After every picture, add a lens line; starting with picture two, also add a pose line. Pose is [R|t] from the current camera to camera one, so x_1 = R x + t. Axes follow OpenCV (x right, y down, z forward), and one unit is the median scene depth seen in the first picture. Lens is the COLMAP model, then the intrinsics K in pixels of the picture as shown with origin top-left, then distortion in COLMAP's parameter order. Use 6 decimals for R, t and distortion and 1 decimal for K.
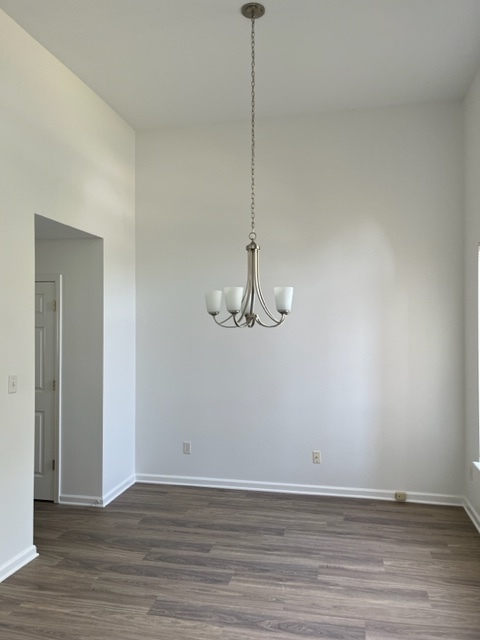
lens RADIAL K [[490.0, 0, 237.8], [0, 490.0, 324.1], [0, 0, 1]] dist [0.081338, -0.099588]
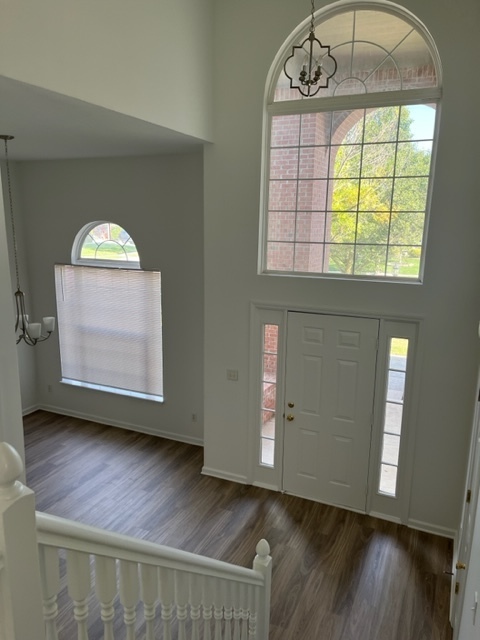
lens RADIAL K [[490.0, 0, 237.8], [0, 490.0, 324.1], [0, 0, 1]] dist [0.081338, -0.099588]
pose [[0.192983, -0.191932, 0.962247, -1.271589], [-0.028346, 0.979182, 0.200995, -0.366862], [-0.980793, -0.066065, 0.183525, 0.015547]]
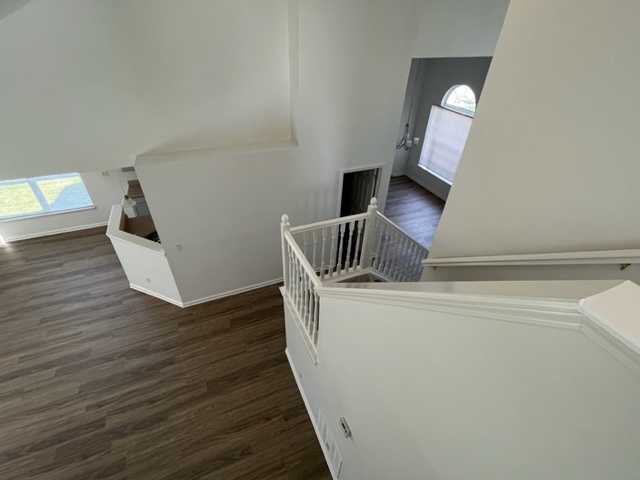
lens RADIAL K [[303.6, 0, 320.0], [0, 303.6, 240.0], [0, 0, 1]] dist [-0.003332, -0.001480]
pose [[0.798437, -0.325855, 0.506277, -1.696792], [-0.046428, 0.805057, 0.591378, -0.692135], [-0.600285, -0.495683, 0.627659, -0.366983]]
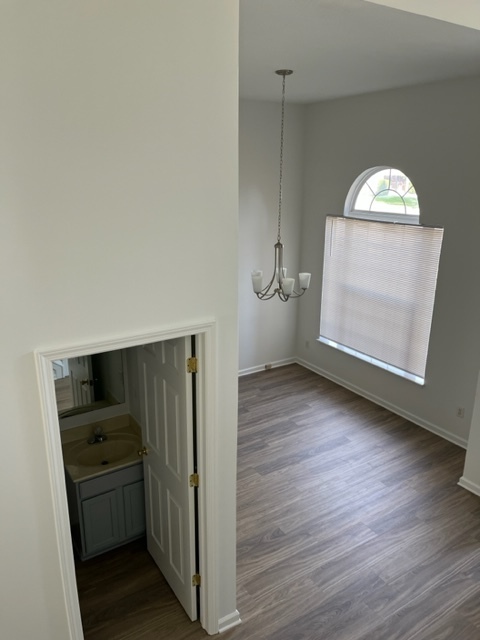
lens RADIAL K [[490.0, 0, 237.8], [0, 490.0, 324.1], [0, 0, 1]] dist [0.081338, -0.099588]
pose [[0.693647, -0.203898, 0.690855, -1.054558], [-0.019388, 0.953468, 0.300871, -0.345799], [-0.720055, -0.222093, 0.657416, 0.045678]]
